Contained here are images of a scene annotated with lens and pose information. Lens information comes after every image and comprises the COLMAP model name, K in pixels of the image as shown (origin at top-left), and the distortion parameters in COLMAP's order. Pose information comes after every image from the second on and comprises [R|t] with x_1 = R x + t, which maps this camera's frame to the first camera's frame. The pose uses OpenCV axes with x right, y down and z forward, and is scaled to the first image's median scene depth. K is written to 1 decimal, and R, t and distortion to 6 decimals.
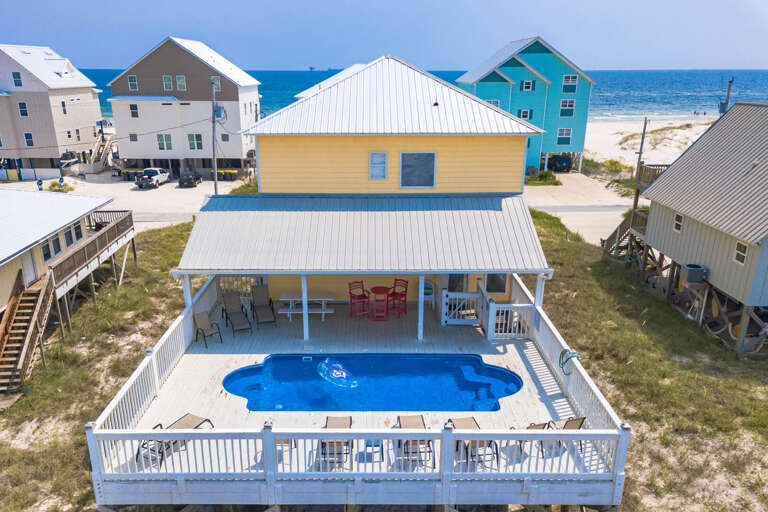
lens RADIAL K [[582.5, 0, 372.4], [0, 582.5, 274.1], [0, 0, 1]] dist [0.042672, 0.000634]
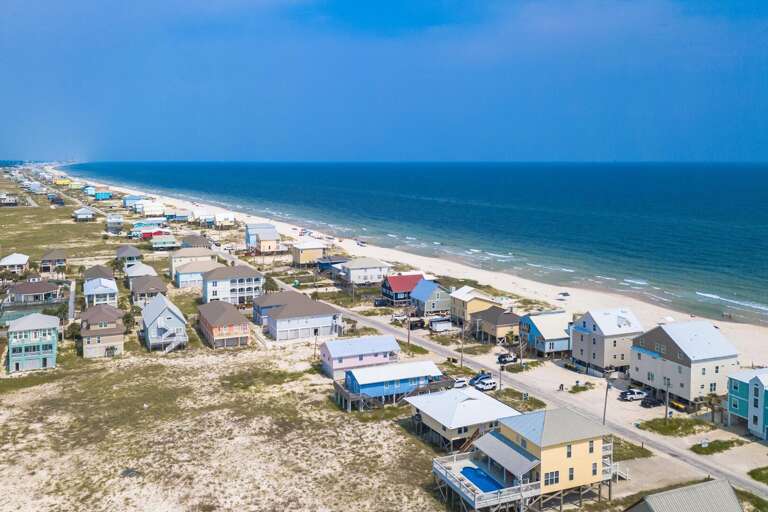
lens RADIAL K [[589.6, 0, 350.1], [0, 589.6, 242.1], [0, 0, 1]] dist [0.038874, 0.001274]
pose [[0.357460, 0.090684, -0.929515, 2.413973], [-0.299288, 0.953909, -0.022032, -0.767386], [0.884675, 0.286068, 0.368125, -1.446863]]
